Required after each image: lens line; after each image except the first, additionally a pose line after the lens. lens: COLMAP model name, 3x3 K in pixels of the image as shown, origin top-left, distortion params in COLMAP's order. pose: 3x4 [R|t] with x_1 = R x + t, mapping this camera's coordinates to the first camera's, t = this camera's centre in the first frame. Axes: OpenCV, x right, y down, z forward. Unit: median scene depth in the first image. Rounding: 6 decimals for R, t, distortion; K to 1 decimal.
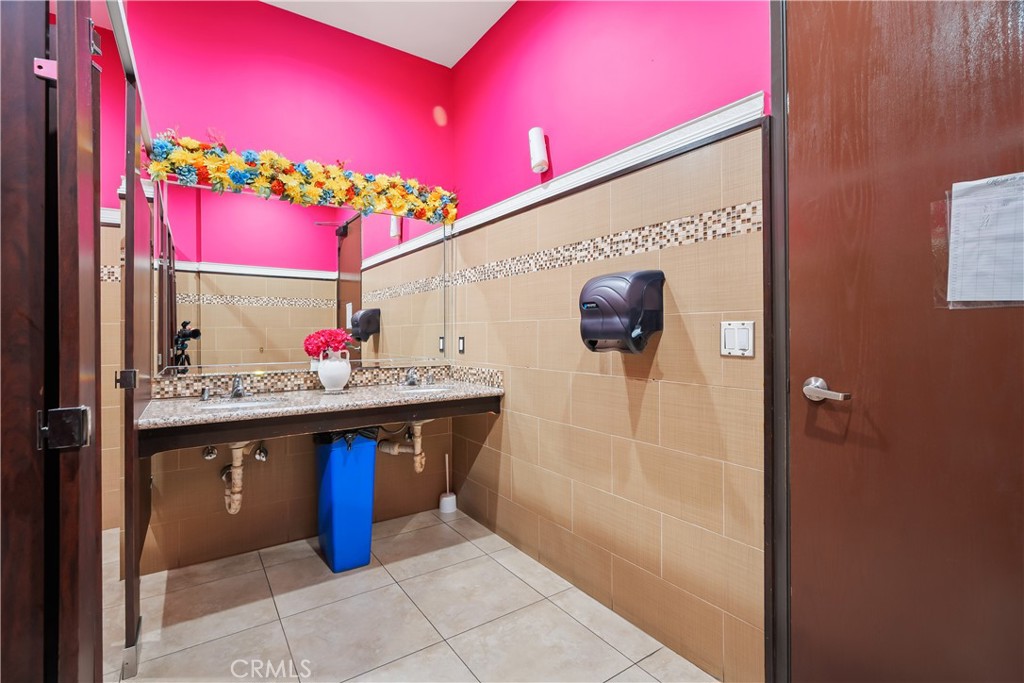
lens RADIAL K [[464.7, 0, 511.7], [0, 464.7, 329.5], [0, 0, 1]] dist [0.000742, 0.000313]
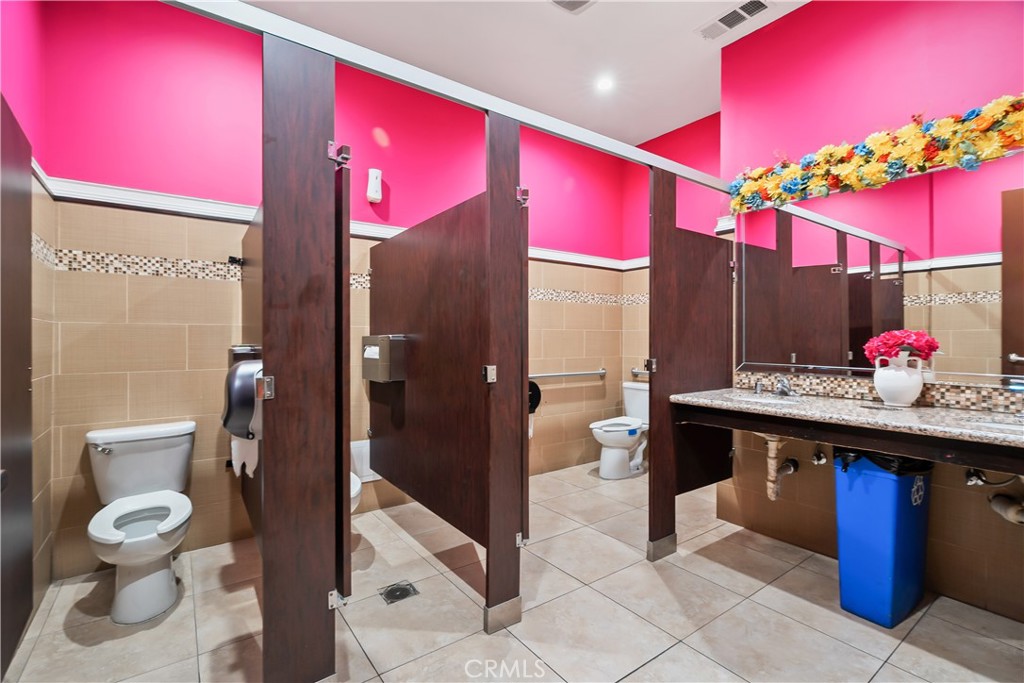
lens RADIAL K [[460.4, 0, 511.1], [0, 460.4, 341.4], [0, 0, 1]] dist [-0.001132, 0.000134]
pose [[0.034006, 0.010464, -0.999367, 0.410298], [0.003246, 0.999939, 0.010580, 0.007938], [0.999416, -0.003604, 0.033970, 0.310352]]
